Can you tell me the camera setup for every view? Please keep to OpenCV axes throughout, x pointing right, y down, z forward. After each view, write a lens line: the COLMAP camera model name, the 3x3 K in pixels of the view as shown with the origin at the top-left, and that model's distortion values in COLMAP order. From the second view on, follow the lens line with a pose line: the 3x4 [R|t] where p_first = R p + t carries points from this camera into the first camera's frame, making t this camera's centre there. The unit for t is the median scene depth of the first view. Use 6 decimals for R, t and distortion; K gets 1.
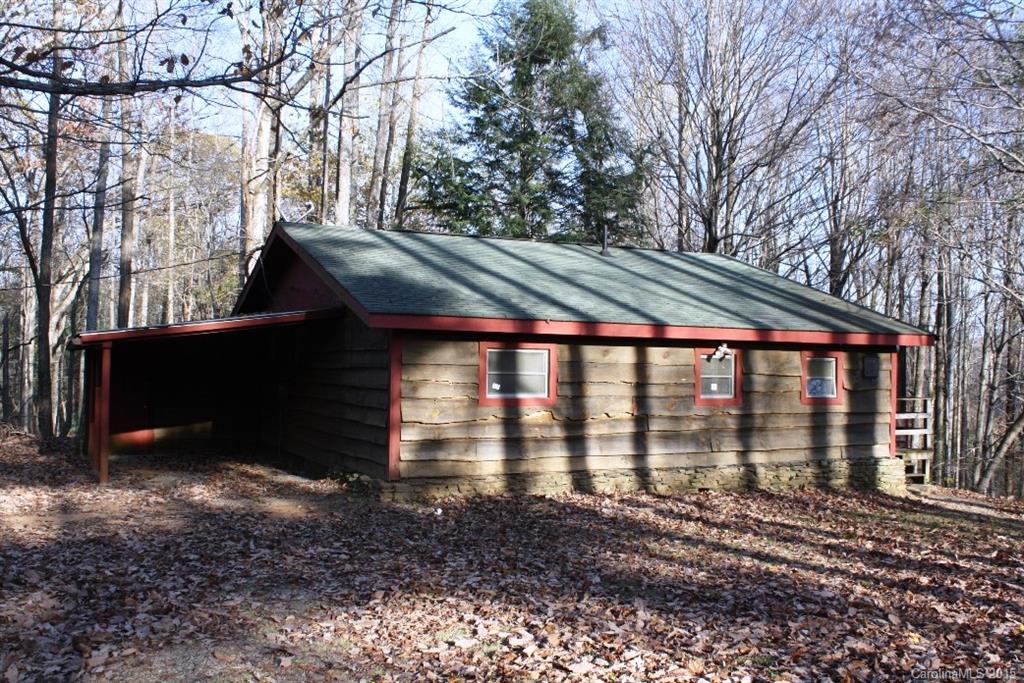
lens RADIAL K [[963.8, 0, 511.6], [0, 963.8, 342.1], [0, 0, 1]] dist [-0.084696, 0.000000]
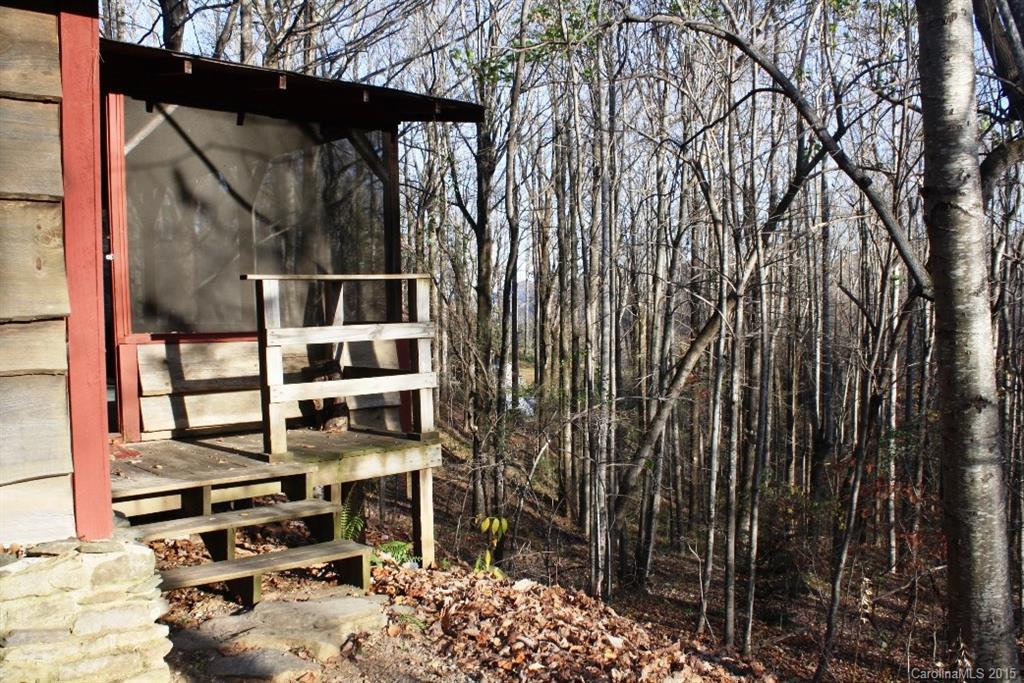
lens RADIAL K [[963.8, 0, 513.5], [0, 963.8, 340.9], [0, 0, 1]] dist [-0.084696, 0.000000]
pose [[0.955939, -0.040476, 0.290762, 0.470404], [0.019044, 0.996913, 0.076165, 0.071823], [-0.292947, -0.067272, 0.953759, 0.859610]]
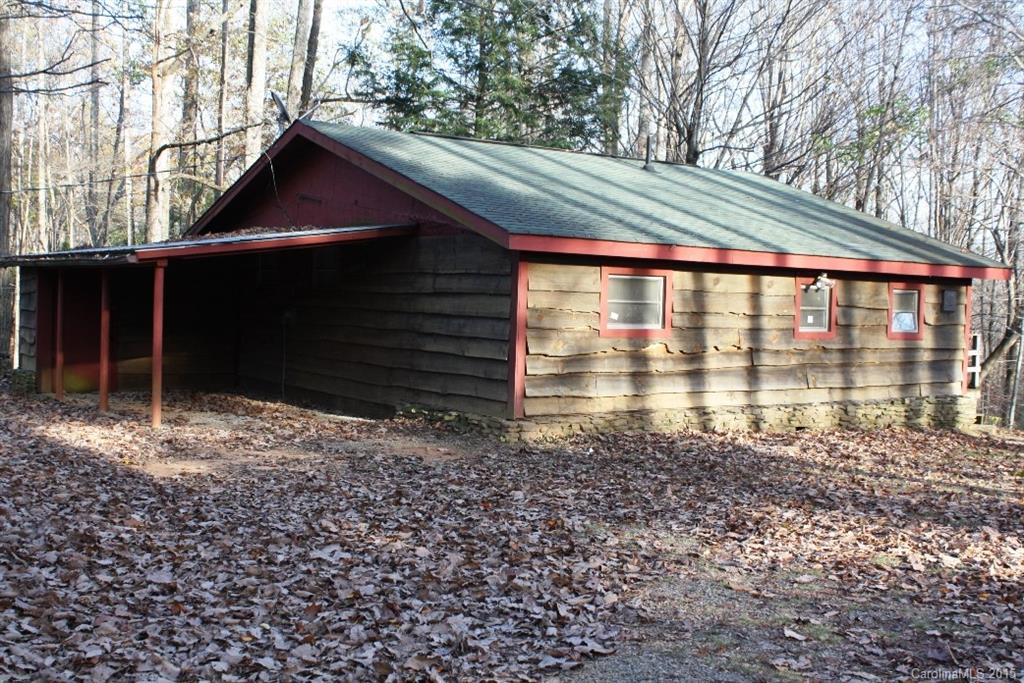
lens RADIAL K [[1163.1, 0, 512.0], [0, 1163.1, 341.2], [0, 0, 1]] dist [-0.105019, 0.000000]
pose [[0.985715, 0.008625, 0.168198, -0.267147], [-0.020130, 0.997562, 0.066817, -0.001704], [-0.167212, -0.069248, 0.983486, -0.062415]]
